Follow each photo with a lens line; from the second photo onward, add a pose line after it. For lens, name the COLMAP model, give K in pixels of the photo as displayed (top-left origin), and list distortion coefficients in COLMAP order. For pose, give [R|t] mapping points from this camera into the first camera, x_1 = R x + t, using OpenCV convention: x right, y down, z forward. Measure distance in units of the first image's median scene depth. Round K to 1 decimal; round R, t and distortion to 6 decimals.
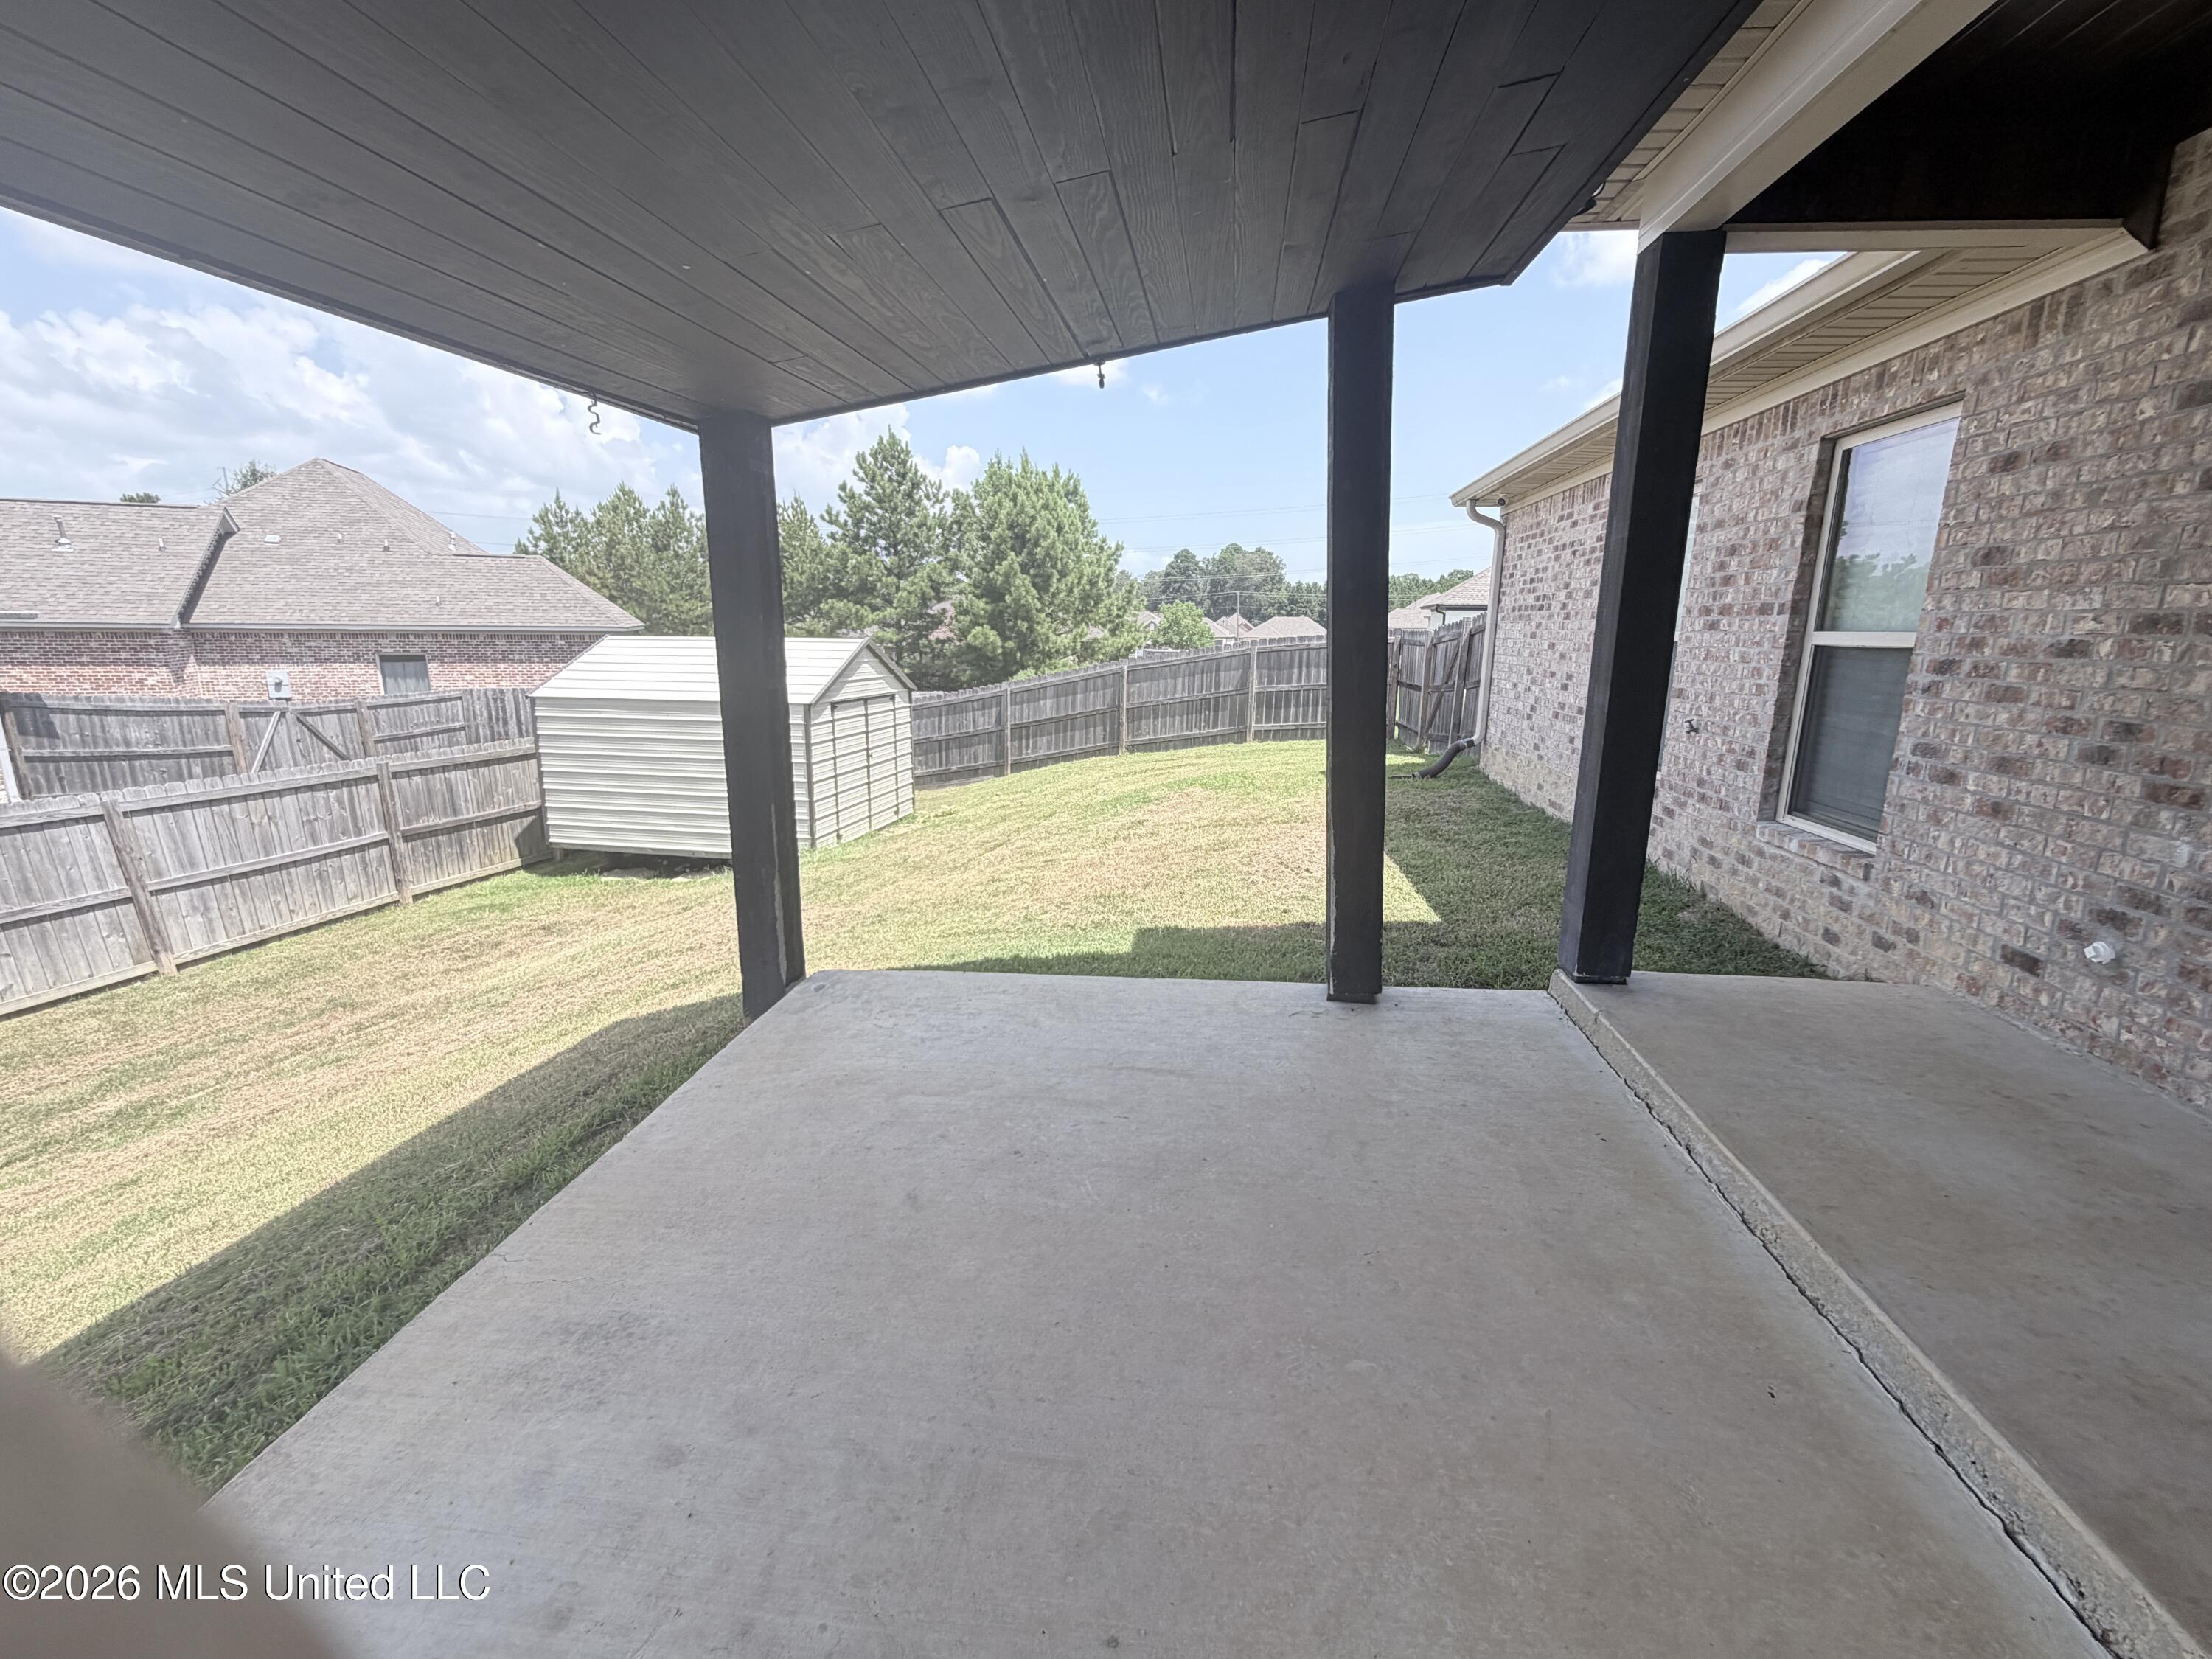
lens RADIAL K [[956.5, 0, 1106.0], [0, 956.5, 829.5], [0, 0, 1]] dist [-0.000151, -0.000880]
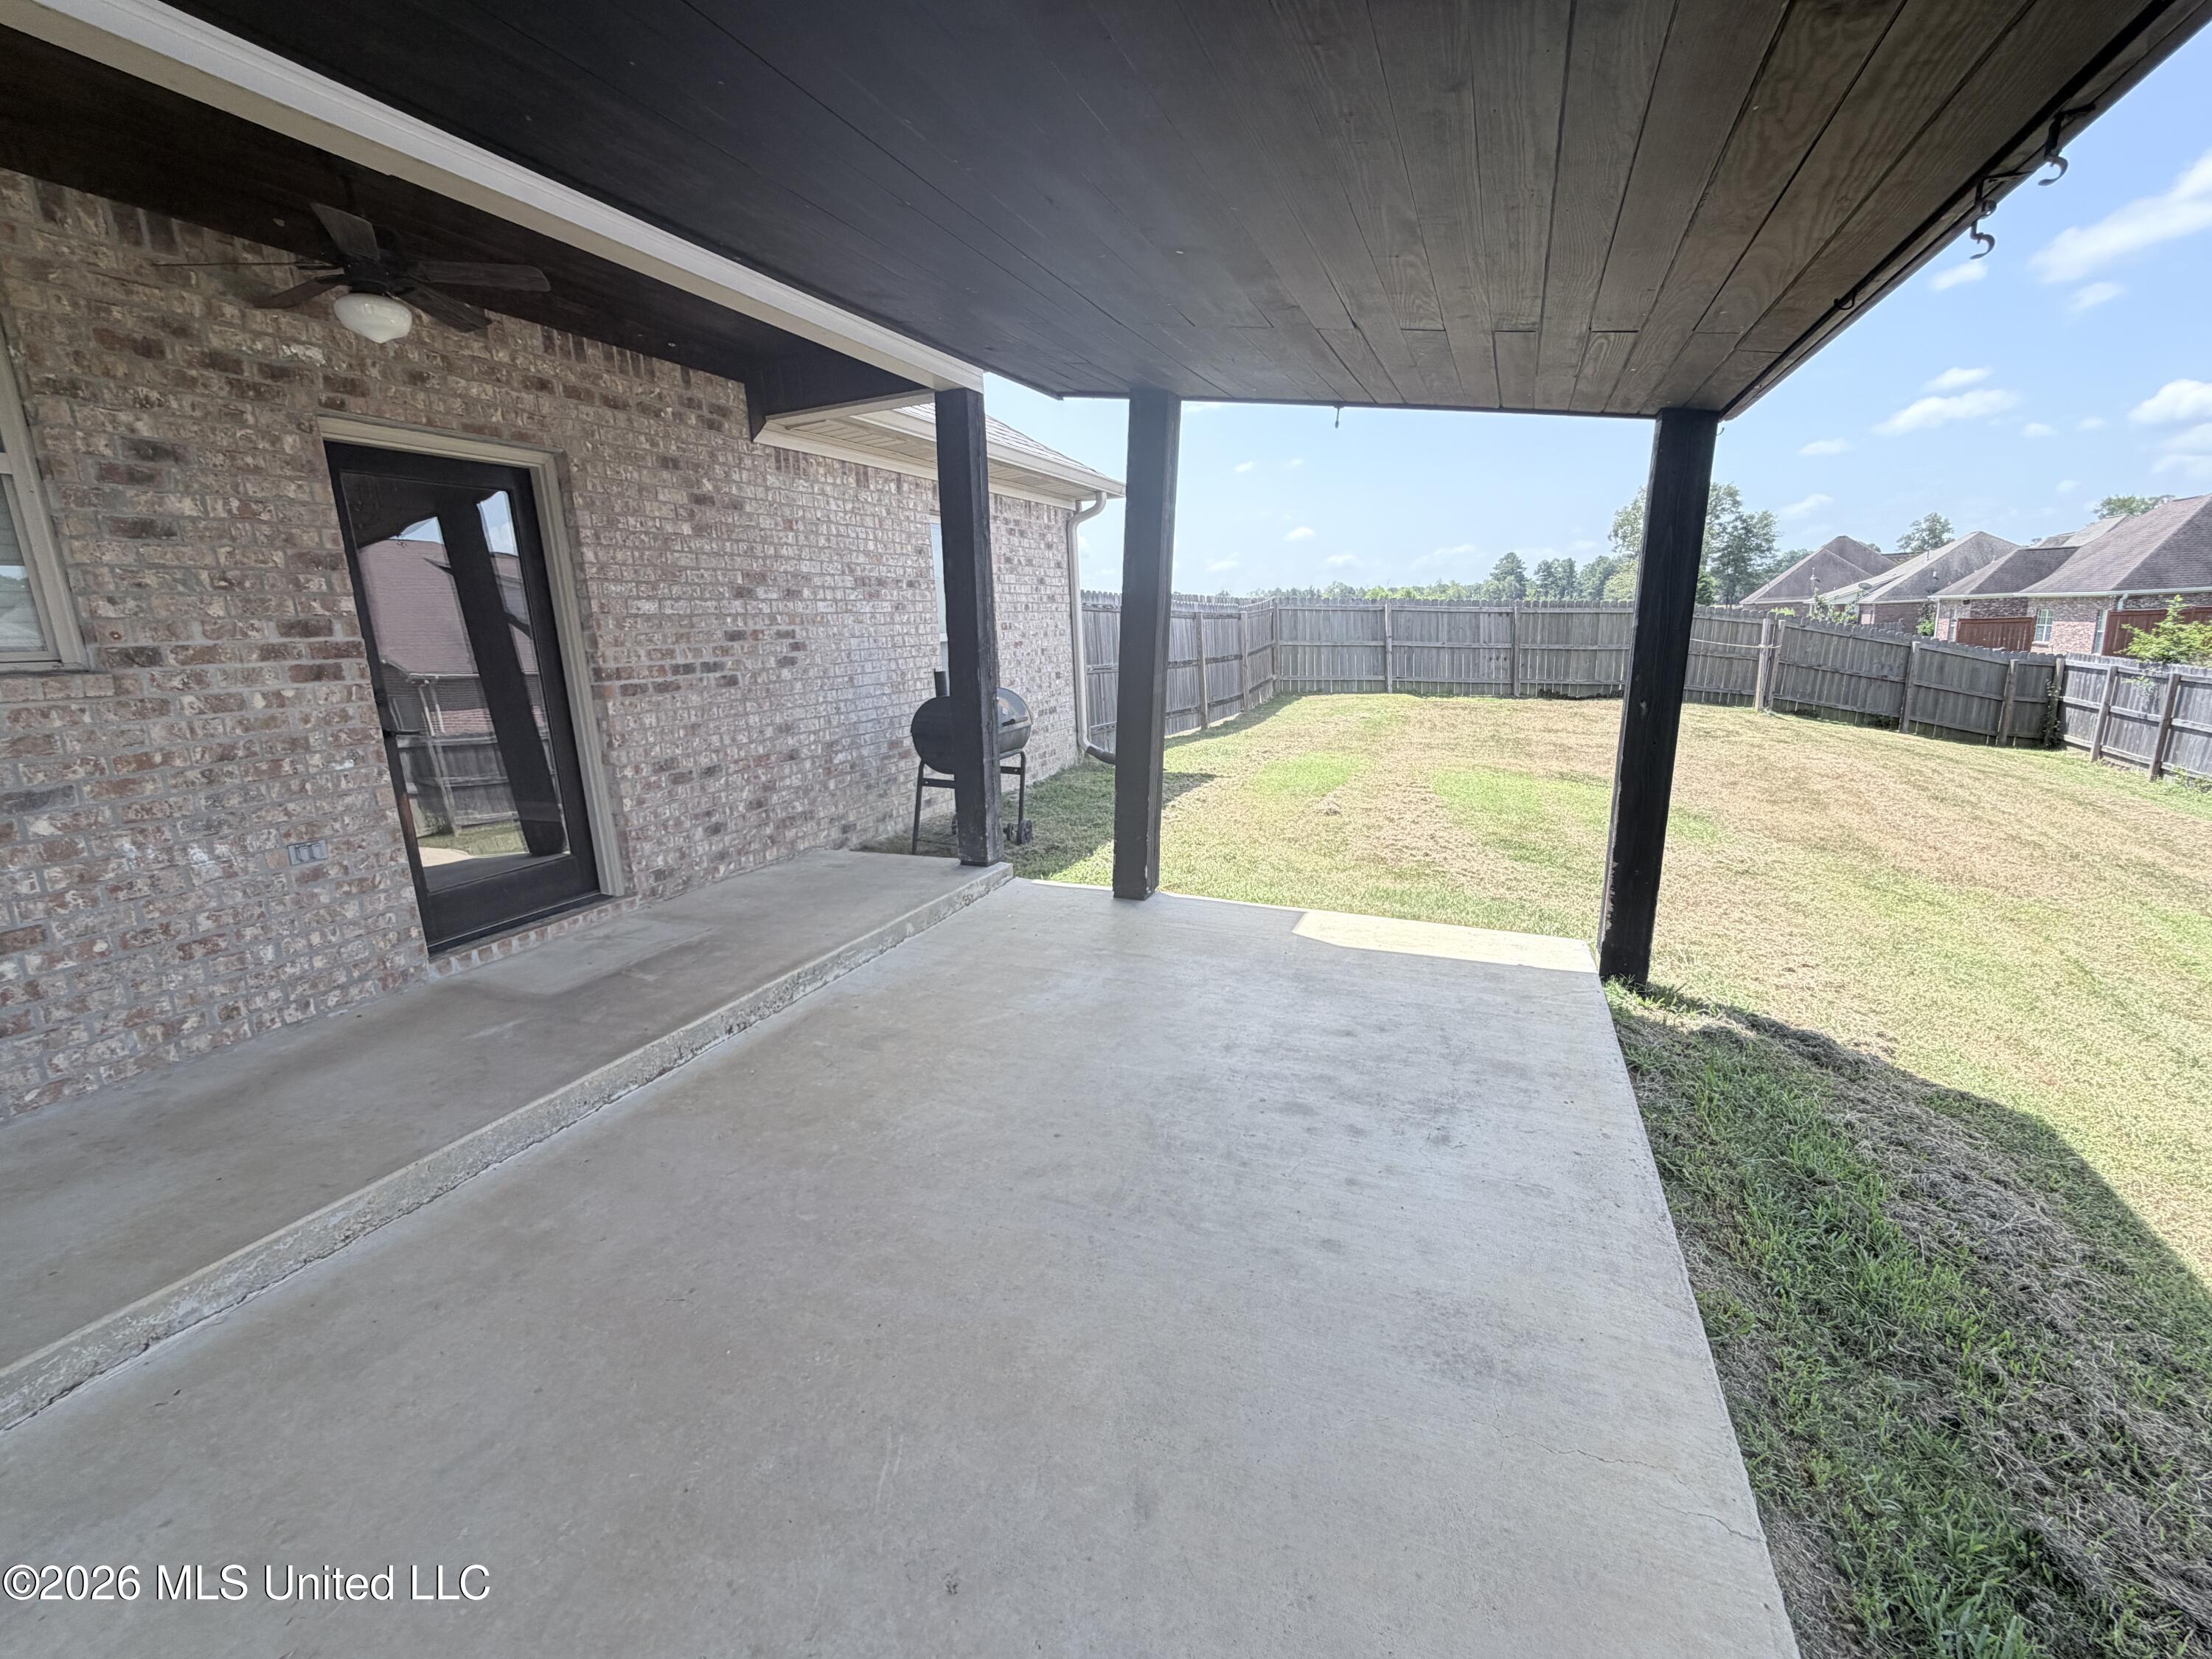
lens RADIAL K [[956.5, 0, 1106.0], [0, 956.5, 829.5], [0, 0, 1]] dist [-0.000151, -0.000880]
pose [[-0.965302, -0.022640, 0.260152, -0.253242], [0.087191, 0.911118, 0.402817, -0.224789], [-0.246149, 0.411523, -0.877530, 1.043791]]
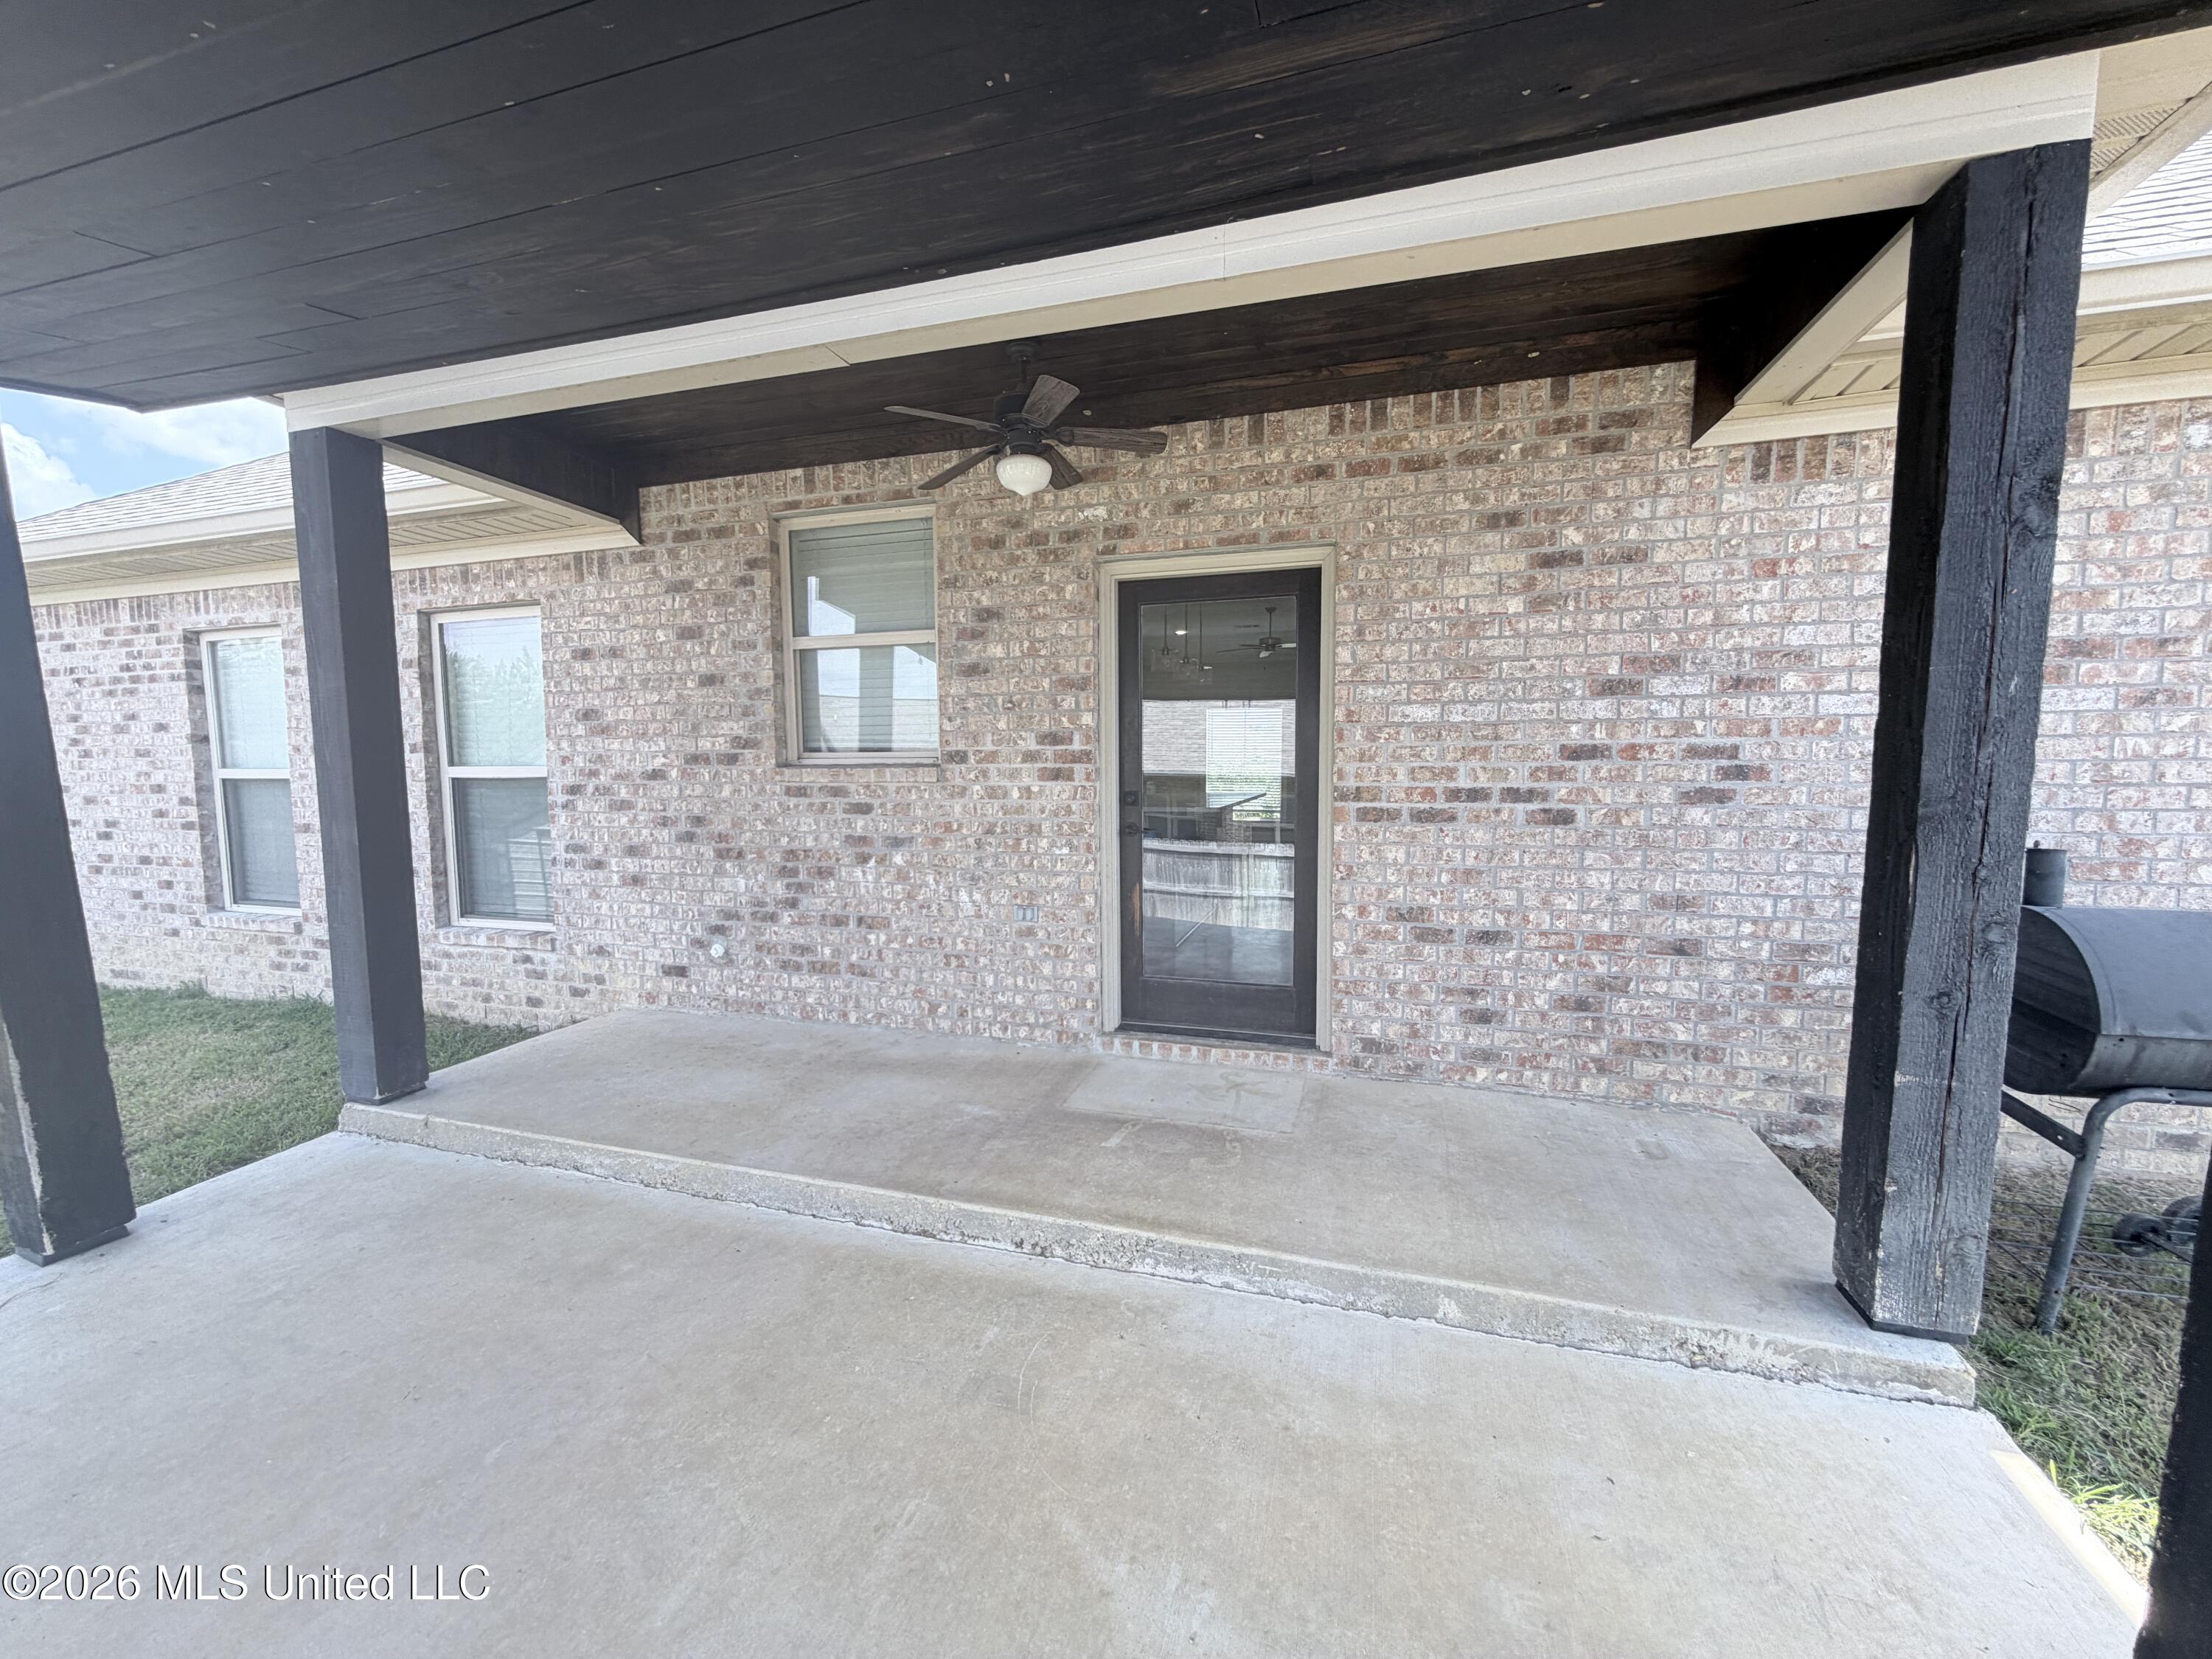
lens RADIAL K [[879.6, 0, 1100.0], [0, 879.6, 831.0], [0, 0, 1]] dist [-0.001495, -0.000203]
pose [[0.172397, -0.092269, 0.980697, -0.297332], [0.214654, 0.975195, 0.054017, -0.013839], [-0.961355, 0.201198, 0.187926, 0.016350]]
